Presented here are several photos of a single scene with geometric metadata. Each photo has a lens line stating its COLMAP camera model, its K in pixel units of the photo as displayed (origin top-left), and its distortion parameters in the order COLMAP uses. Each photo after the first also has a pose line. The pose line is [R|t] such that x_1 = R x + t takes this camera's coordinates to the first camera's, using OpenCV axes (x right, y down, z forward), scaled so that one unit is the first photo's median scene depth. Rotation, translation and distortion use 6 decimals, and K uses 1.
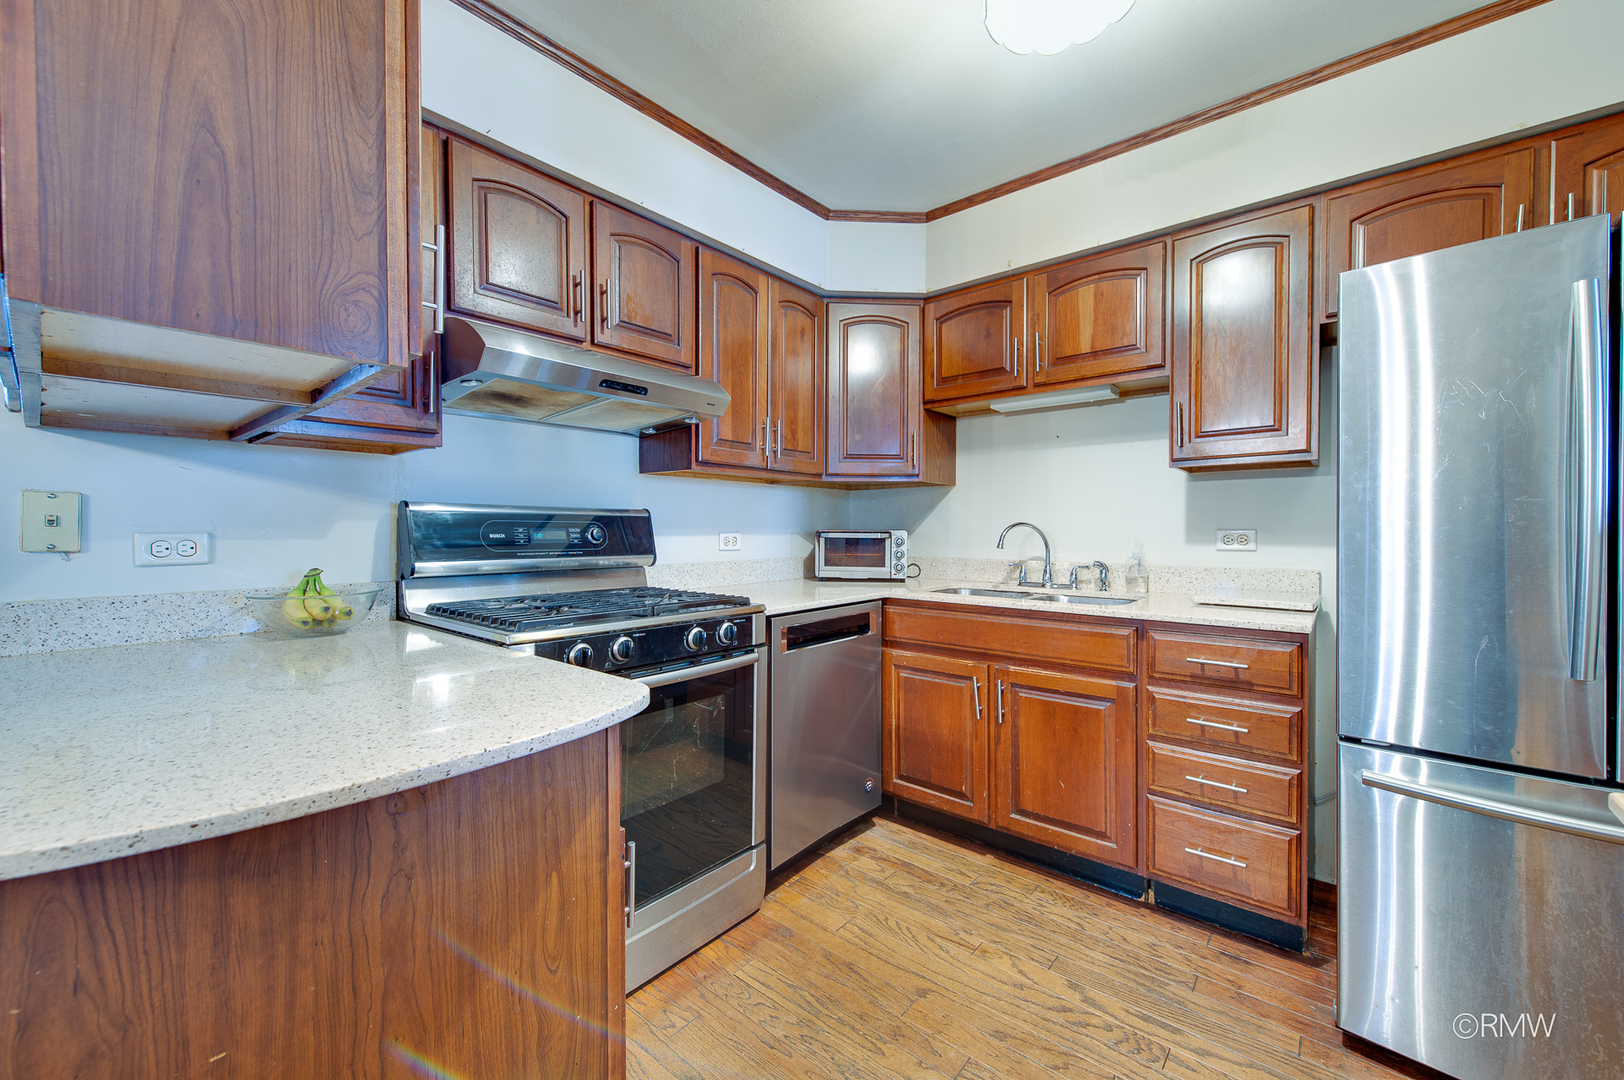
lens RADIAL K [[636.6, 0, 815.7], [0, 636.6, 548.2], [0, 0, 1]] dist [0.006147, -0.000111]
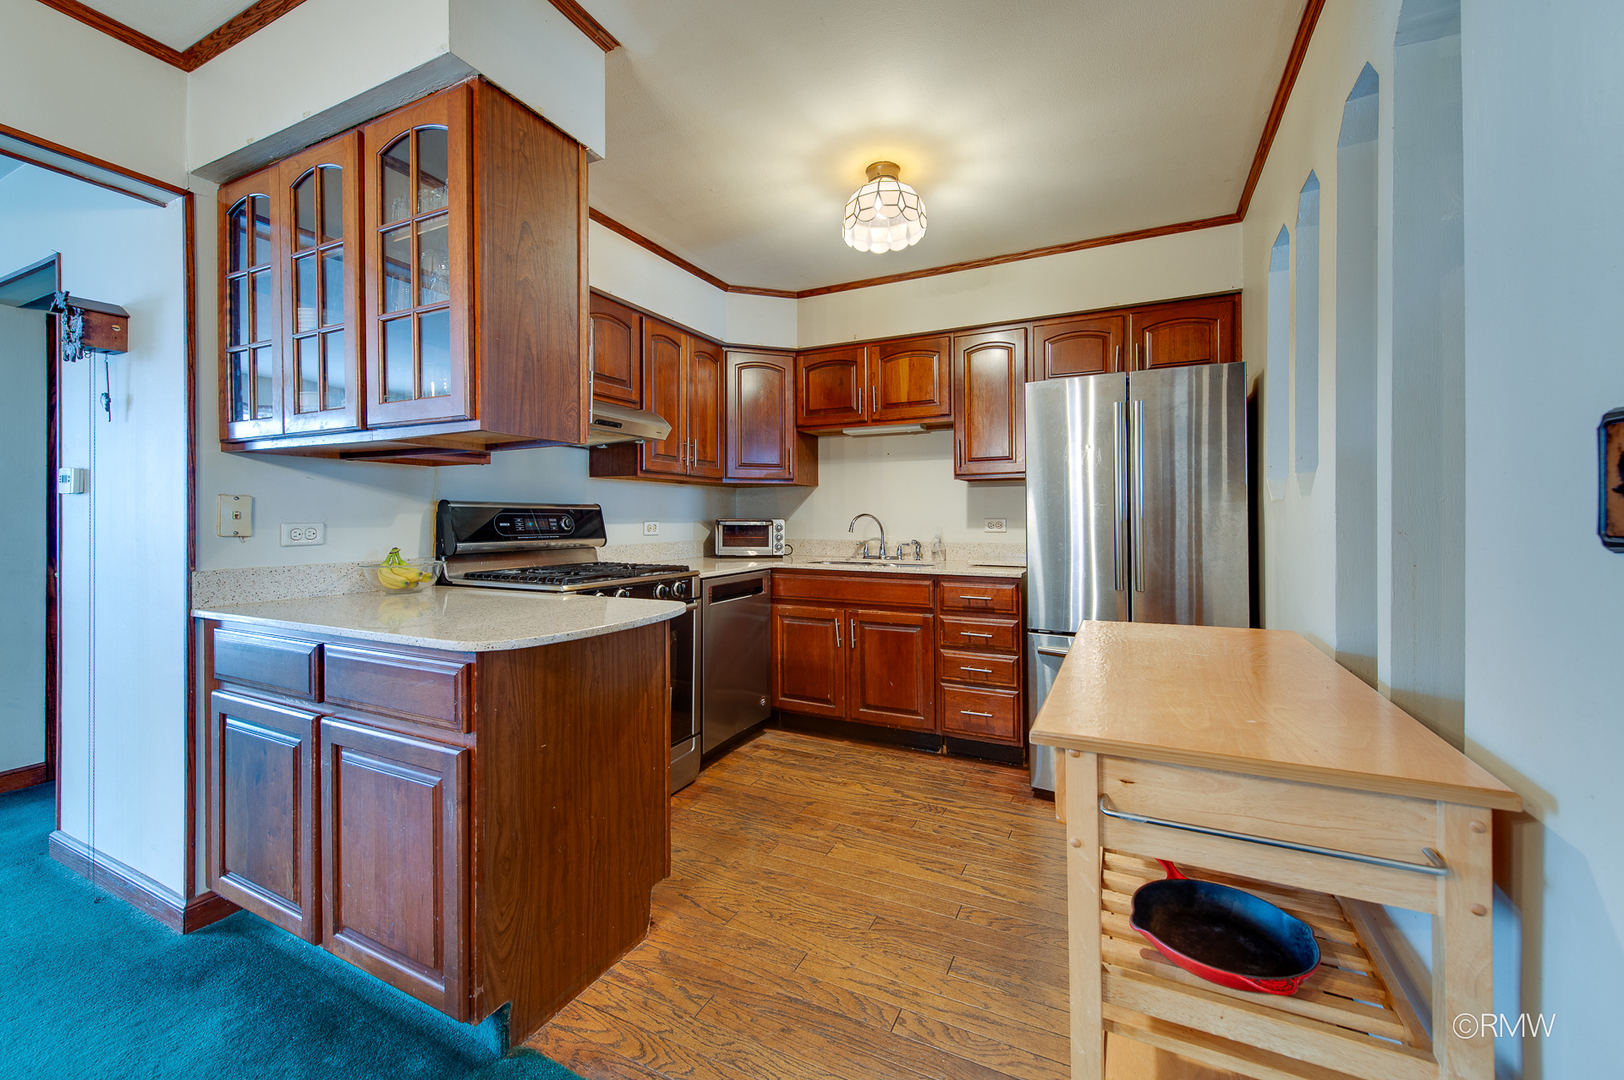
lens RADIAL K [[636.6, 0, 817.1], [0, 636.6, 526.4], [0, 0, 1]] dist [0.006147, -0.000111]
pose [[0.971256, -0.005059, 0.237982, -0.150034], [0.008642, 0.999864, -0.014013, 0.008896], [-0.237879, 0.015667, 0.971168, -0.448791]]
